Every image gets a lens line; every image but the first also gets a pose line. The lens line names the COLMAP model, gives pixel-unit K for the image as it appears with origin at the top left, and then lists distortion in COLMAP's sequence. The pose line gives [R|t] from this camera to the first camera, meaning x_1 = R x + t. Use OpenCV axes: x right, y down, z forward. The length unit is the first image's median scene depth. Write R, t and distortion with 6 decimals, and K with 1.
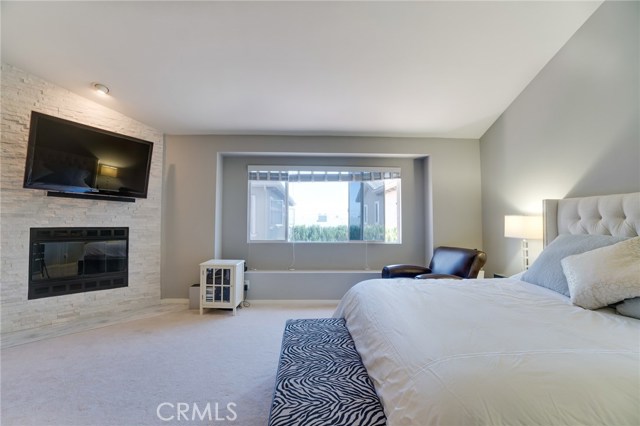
lens RADIAL K [[287.7, 0, 317.7], [0, 287.7, 214.2], [0, 0, 1]] dist [-0.032128, 0.008133]
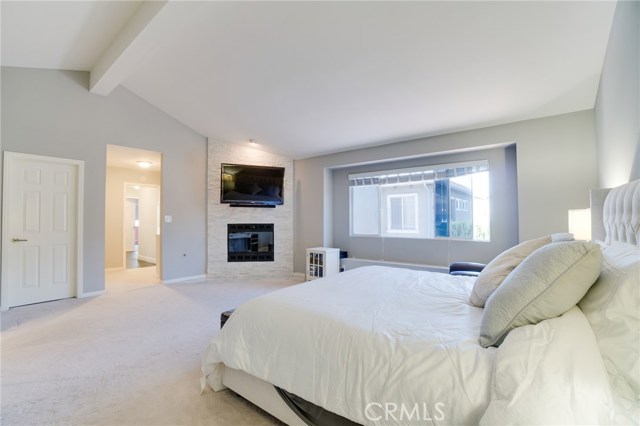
lens RADIAL K [[287.7, 0, 324.7], [0, 287.7, 215.1], [0, 0, 1]] dist [-0.032128, 0.008133]
pose [[0.772582, -0.018468, -0.634647, 0.541680], [0.025182, 0.999682, 0.001565, 0.002614], [0.634416, -0.017190, 0.772801, -0.050301]]
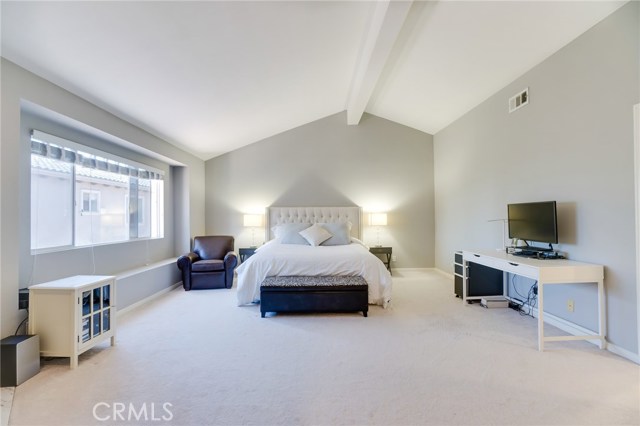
lens RADIAL K [[287.7, 0, 320.6], [0, 287.7, 210.0], [0, 0, 1]] dist [-0.032128, 0.008133]
pose [[-0.001658, 0.017337, 0.999848, -0.977512], [-0.027516, 0.999470, -0.017376, -0.003737], [-0.999620, -0.027541, -0.001180, 0.434527]]
